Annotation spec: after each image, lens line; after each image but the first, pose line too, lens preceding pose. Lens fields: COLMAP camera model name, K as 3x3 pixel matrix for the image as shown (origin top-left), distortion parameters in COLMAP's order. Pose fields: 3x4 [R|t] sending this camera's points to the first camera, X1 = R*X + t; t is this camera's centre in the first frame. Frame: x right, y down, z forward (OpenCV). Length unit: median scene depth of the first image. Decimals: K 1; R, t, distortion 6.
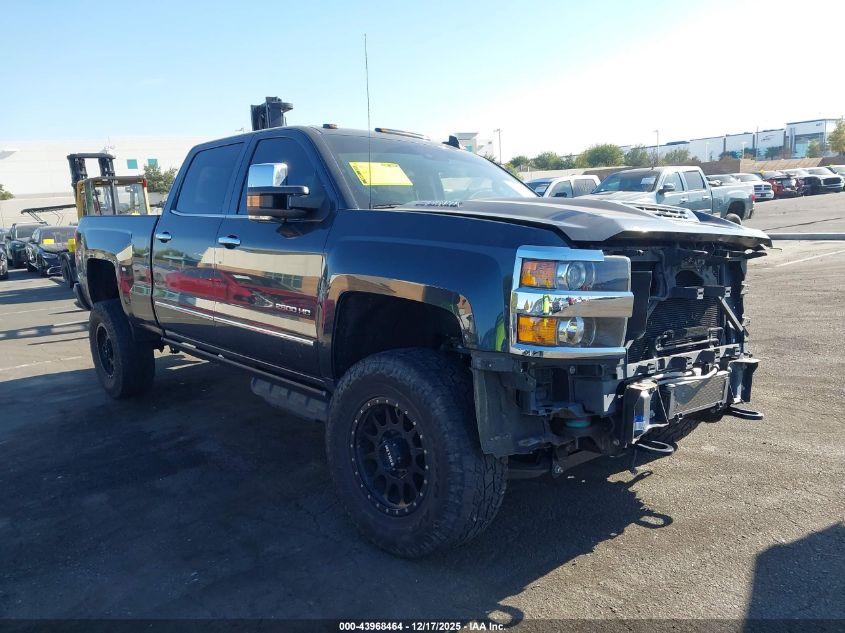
lens RADIAL K [[667.2, 0, 419.8], [0, 667.2, 317.9], [0, 0, 1]] dist [0.012633, -0.012172]
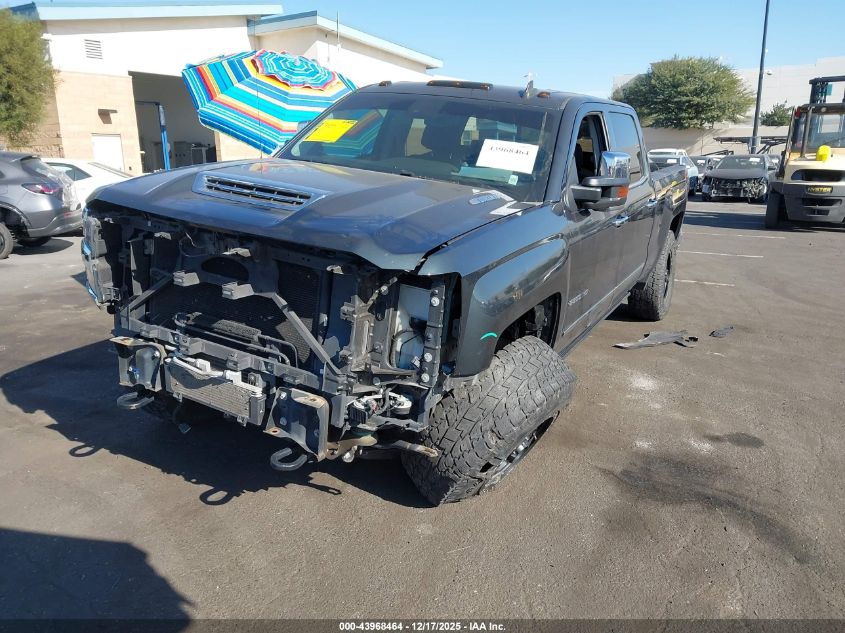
lens RADIAL K [[666.9, 0, 418.7], [0, 666.9, 317.2], [0, 0, 1]] dist [0.008967, -0.003936]
pose [[0.346932, 0.284109, -0.893824, 1.164089], [-0.181056, 0.955376, 0.233398, -0.222916], [0.920248, 0.080859, 0.382890, 0.795545]]
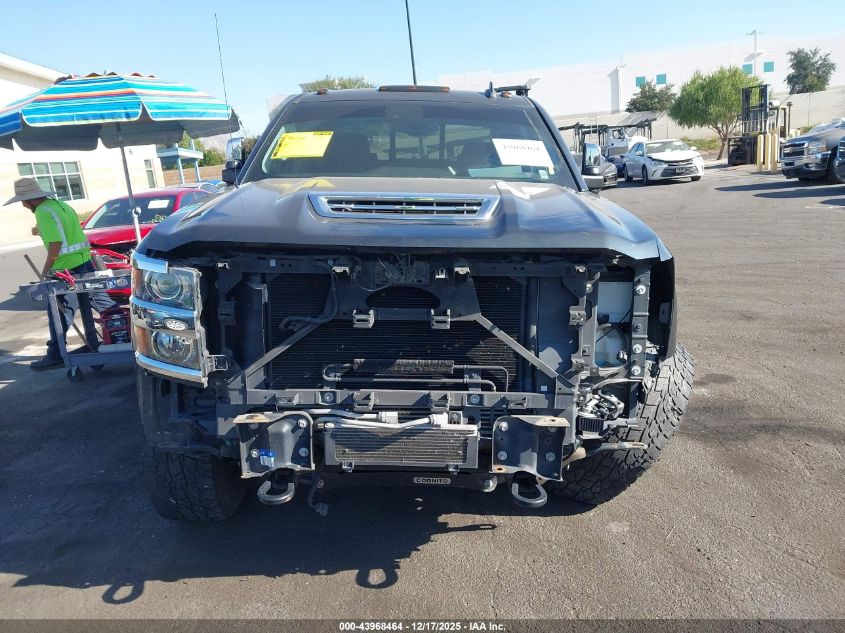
lens RADIAL K [[662.6, 0, 422.5], [0, 662.6, 316.5], [0, 0, 1]] dist [0.071452, -0.061012]
pose [[0.740517, 0.148791, -0.655359, 0.813225], [-0.070266, 0.986980, 0.144685, -0.131143], [0.668354, -0.061092, 0.741330, 0.399203]]
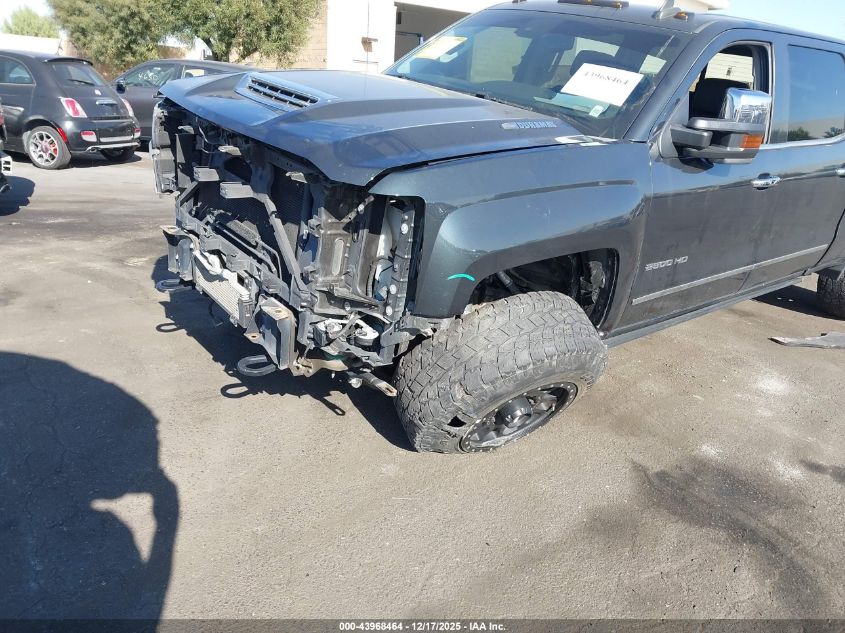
lens RADIAL K [[654.9, 0, 416.9], [0, 654.9, 324.7], [0, 0, 1]] dist [0.004830, -0.037787]
pose [[-0.037761, 0.397856, -0.916670, 1.141215], [-0.238595, 0.887203, 0.394896, -0.245760], [0.970385, 0.233625, 0.061425, 1.085099]]
